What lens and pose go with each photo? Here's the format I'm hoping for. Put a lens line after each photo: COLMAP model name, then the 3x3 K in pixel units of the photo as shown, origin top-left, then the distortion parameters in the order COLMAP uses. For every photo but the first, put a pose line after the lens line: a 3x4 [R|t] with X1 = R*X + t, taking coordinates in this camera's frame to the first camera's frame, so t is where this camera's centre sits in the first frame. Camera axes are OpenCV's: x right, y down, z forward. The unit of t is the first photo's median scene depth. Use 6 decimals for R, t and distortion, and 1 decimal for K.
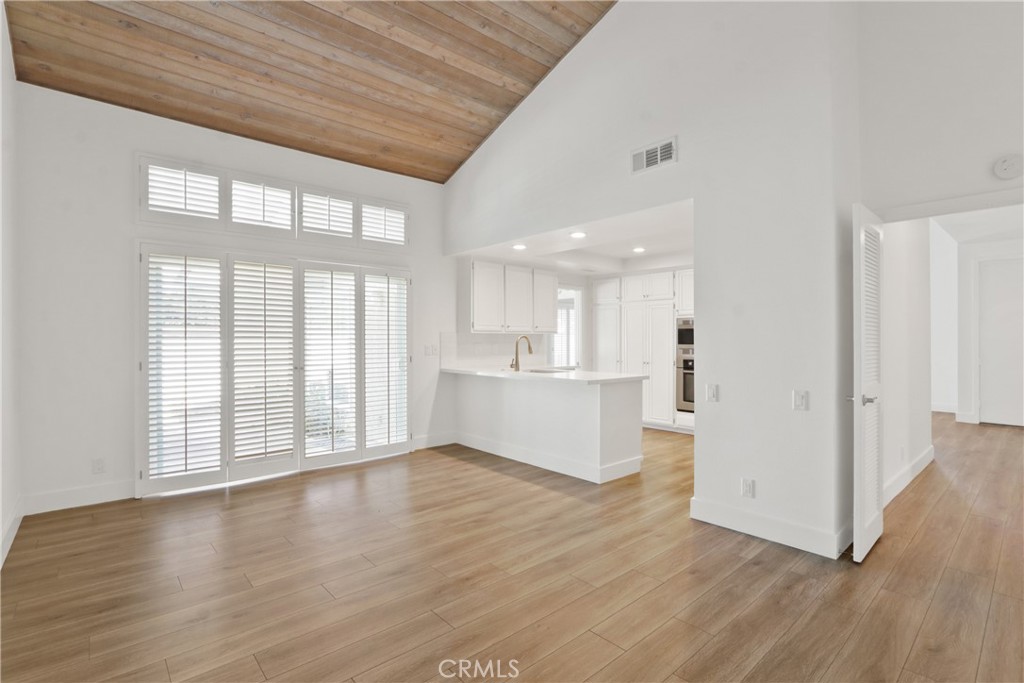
lens RADIAL K [[479.3, 0, 513.4], [0, 479.3, 338.9], [0, 0, 1]] dist [0.002091, 0.000283]
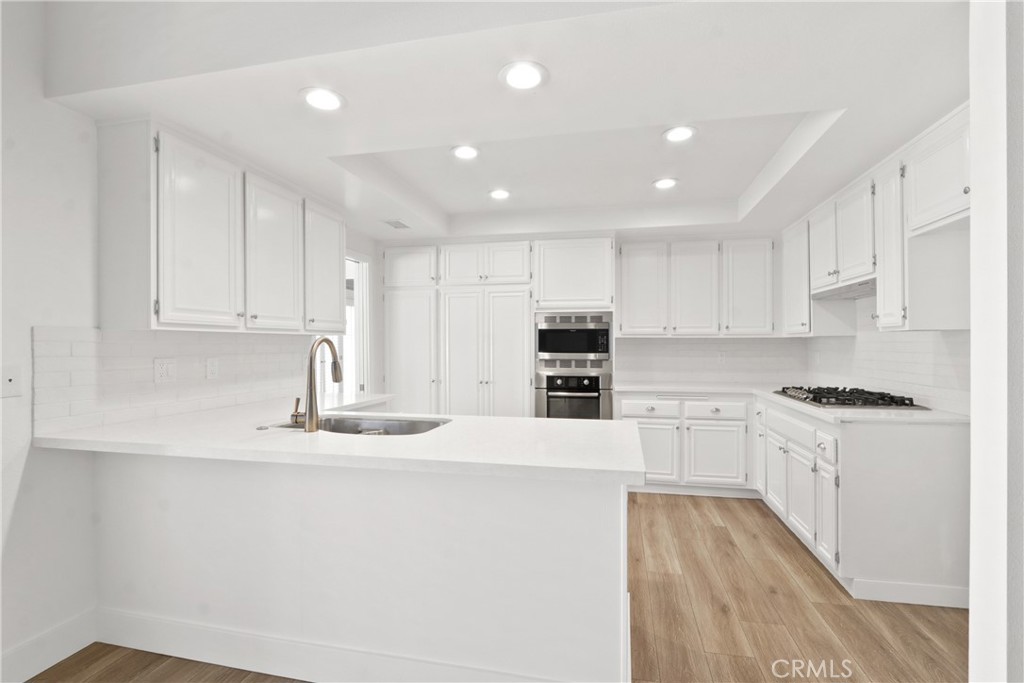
lens RADIAL K [[479.3, 0, 508.4], [0, 479.3, 346.5], [0, 0, 1]] dist [0.002091, 0.000283]
pose [[0.814751, -0.004671, 0.579792, -0.070659], [0.001739, 0.999983, 0.005612, -0.001136], [-0.579808, -0.003564, 0.814745, 0.491204]]
